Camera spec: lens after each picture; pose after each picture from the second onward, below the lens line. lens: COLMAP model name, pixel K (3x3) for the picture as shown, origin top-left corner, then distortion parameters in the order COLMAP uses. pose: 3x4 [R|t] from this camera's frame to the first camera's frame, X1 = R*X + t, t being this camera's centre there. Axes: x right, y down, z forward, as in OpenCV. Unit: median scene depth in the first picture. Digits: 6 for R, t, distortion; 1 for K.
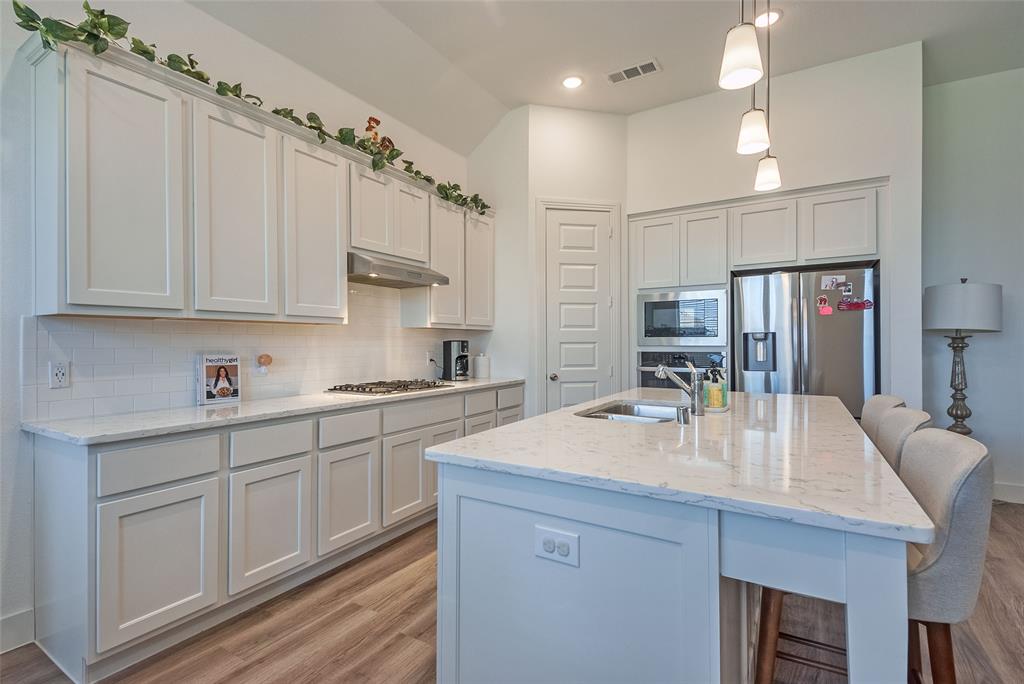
lens RADIAL K [[465.0, 0, 503.0], [0, 465.0, 344.4], [0, 0, 1]] dist [0.014307, -0.006496]
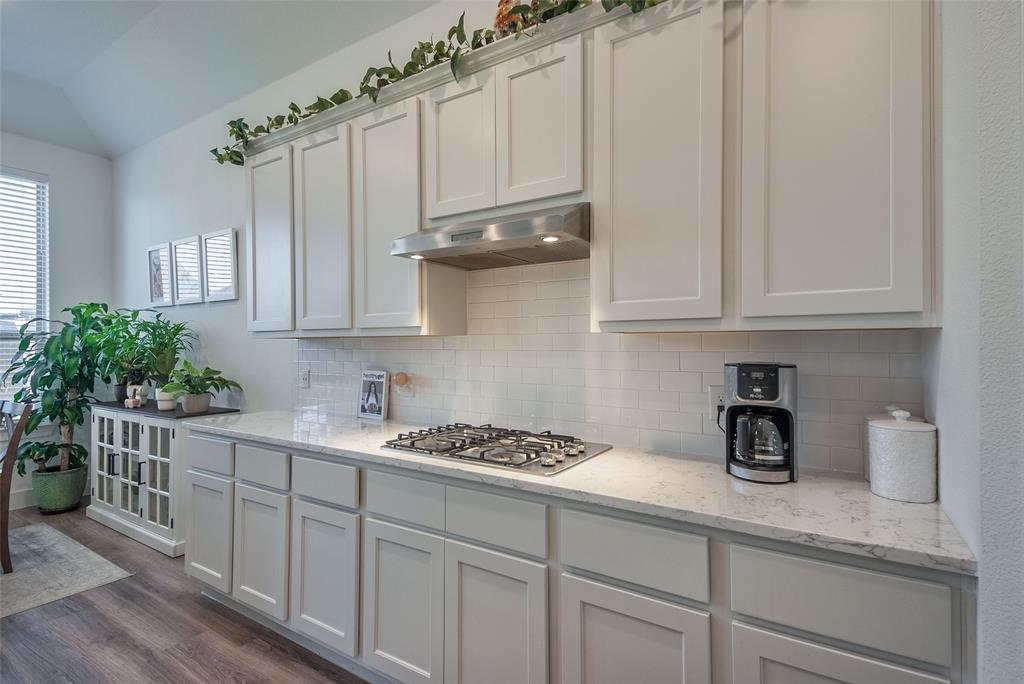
lens RADIAL K [[487.1, 0, 509.1], [0, 487.1, 342.7], [0, 0, 1]] dist [0.032812, -0.001615]
pose [[-0.004256, 0.000112, -0.999991, 0.339394], [-0.000254, 1.000000, 0.000113, -0.028796], [0.999991, 0.000255, -0.004256, 0.999032]]
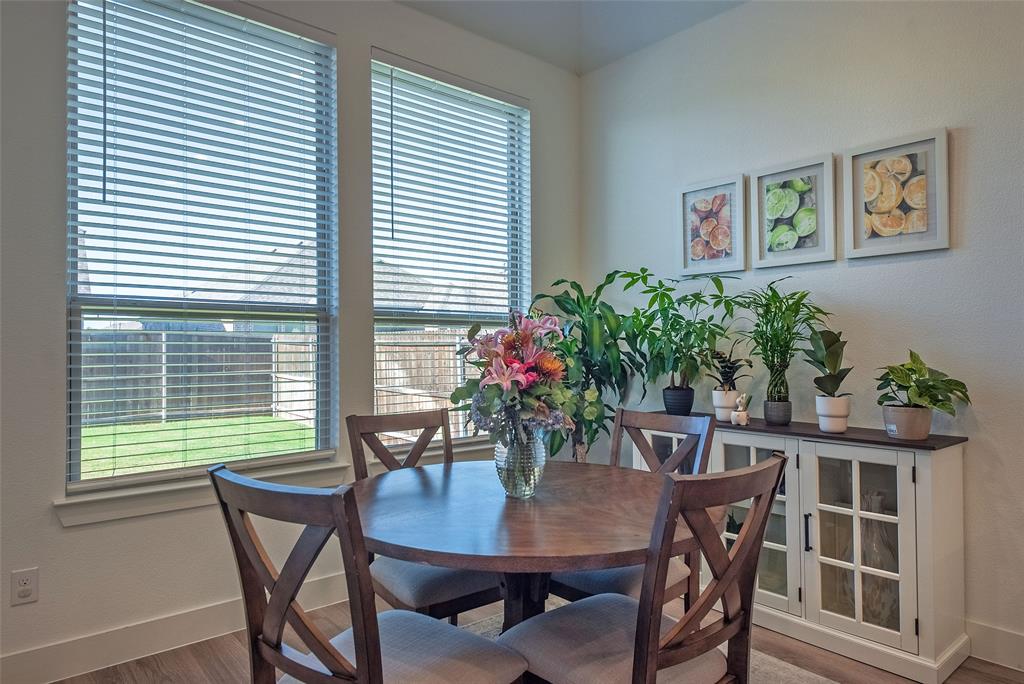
lens RADIAL K [[647.0, 0, 504.7], [0, 647.0, 335.4], [0, 0, 1]] dist [0.007083, -0.002297]
pose [[-0.313952, -0.012422, -0.949358, 0.233216], [-0.001677, 0.999920, -0.012529, -0.001700], [0.949437, -0.002342, -0.313948, 0.146011]]
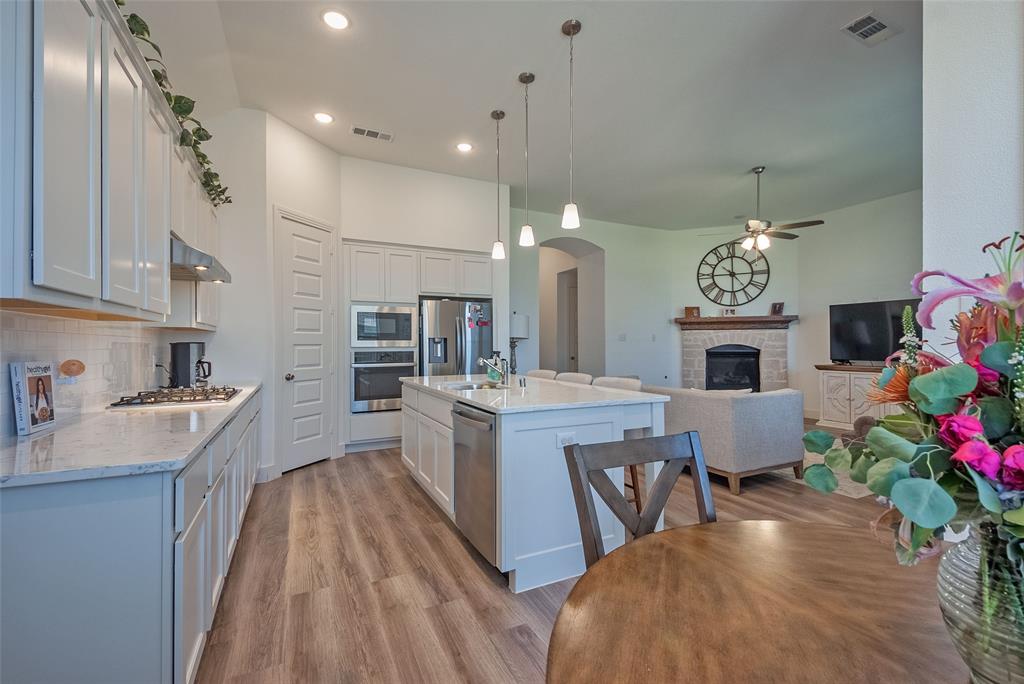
lens RADIAL K [[450.0, 0, 493.2], [0, 450.0, 343.9], [0, 0, 1]] dist [0.022751, -0.017319]
pose [[0.547959, 0.002279, 0.836502, -0.621411], [0.004564, 0.999973, -0.005714, 0.003089], [-0.836493, 0.006949, 0.547934, 0.053000]]
